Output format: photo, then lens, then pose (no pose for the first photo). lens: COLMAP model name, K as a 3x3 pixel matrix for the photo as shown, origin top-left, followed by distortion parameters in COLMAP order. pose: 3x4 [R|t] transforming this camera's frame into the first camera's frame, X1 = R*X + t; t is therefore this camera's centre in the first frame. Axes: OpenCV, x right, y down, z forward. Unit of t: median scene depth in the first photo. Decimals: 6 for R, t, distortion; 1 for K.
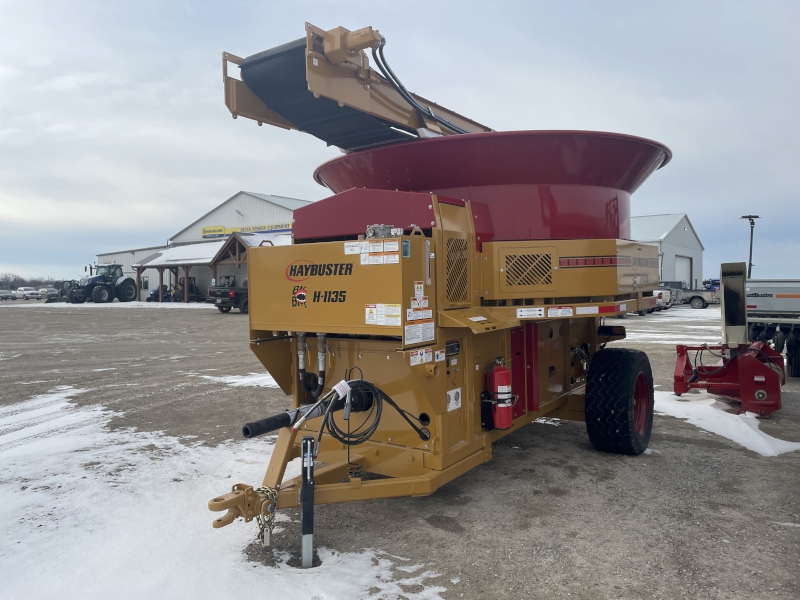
lens RADIAL K [[598.1, 0, 403.9], [0, 598.1, 293.4], [0, 0, 1]] dist [0.065880, -0.076061]
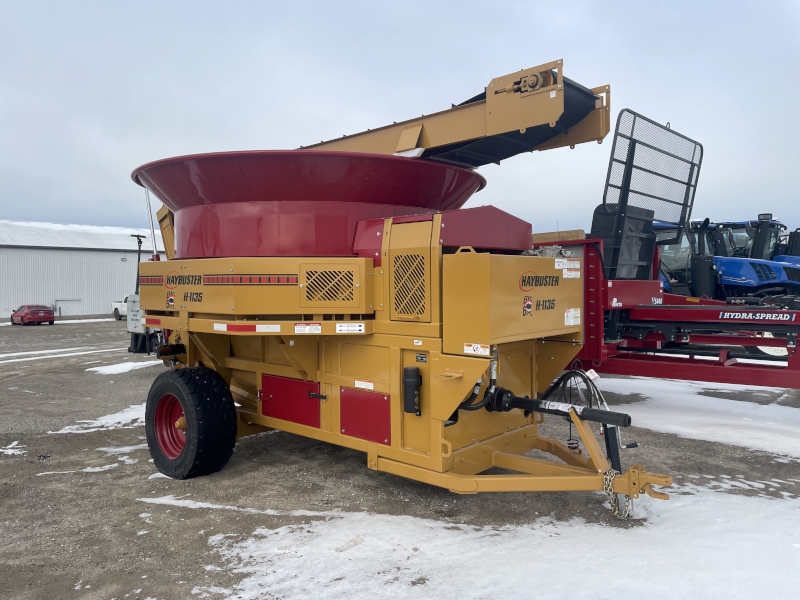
lens RADIAL K [[598.1, 0, 402.9], [0, 598.1, 300.7], [0, 0, 1]] dist [0.065880, -0.076061]
pose [[0.135687, -0.005702, 0.990735, -1.008757], [0.034638, 0.999399, 0.001008, -0.010161], [-0.990146, 0.034180, 0.135803, 0.873641]]
